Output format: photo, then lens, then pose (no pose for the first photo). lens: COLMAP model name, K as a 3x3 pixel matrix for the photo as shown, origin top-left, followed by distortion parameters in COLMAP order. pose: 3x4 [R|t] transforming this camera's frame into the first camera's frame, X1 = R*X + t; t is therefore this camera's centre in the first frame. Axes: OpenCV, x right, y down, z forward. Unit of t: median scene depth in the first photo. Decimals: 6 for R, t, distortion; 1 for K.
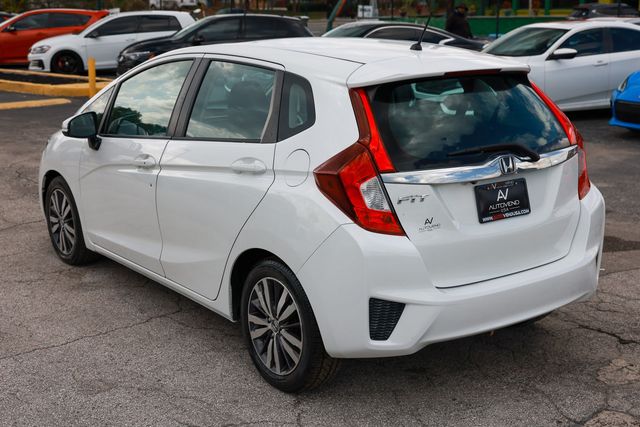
lens RADIAL K [[863.3, 0, 319.3], [0, 863.3, 214.9], [0, 0, 1]] dist [0.015186, 0.014056]
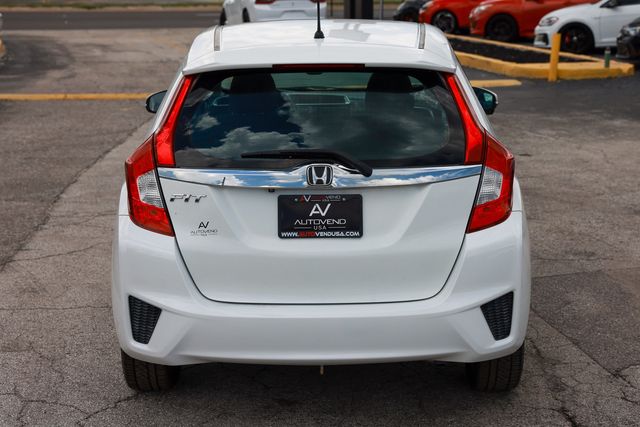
lens RADIAL K [[1043.7, 0, 320.0], [0, 1043.7, 213.5], [0, 0, 1]] dist [0.132710, 0.001972]
pose [[0.810293, 0.125476, -0.572434, 0.805317], [-0.129950, 0.990962, 0.033269, -0.054236], [0.571435, 0.047430, 0.819276, 0.152312]]
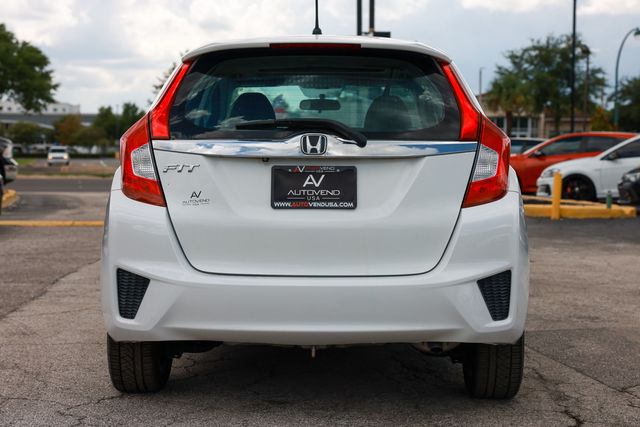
lens RADIAL K [[1038.0, 0, 320.0], [0, 1038.0, 213.5], [0, 0, 1]] dist [0.159341, 0.001560]
pose [[0.805162, 0.040359, -0.591680, 0.821905], [-0.144473, 0.980973, -0.129687, 0.139552], [0.575188, 0.189901, 0.795673, 0.198279]]
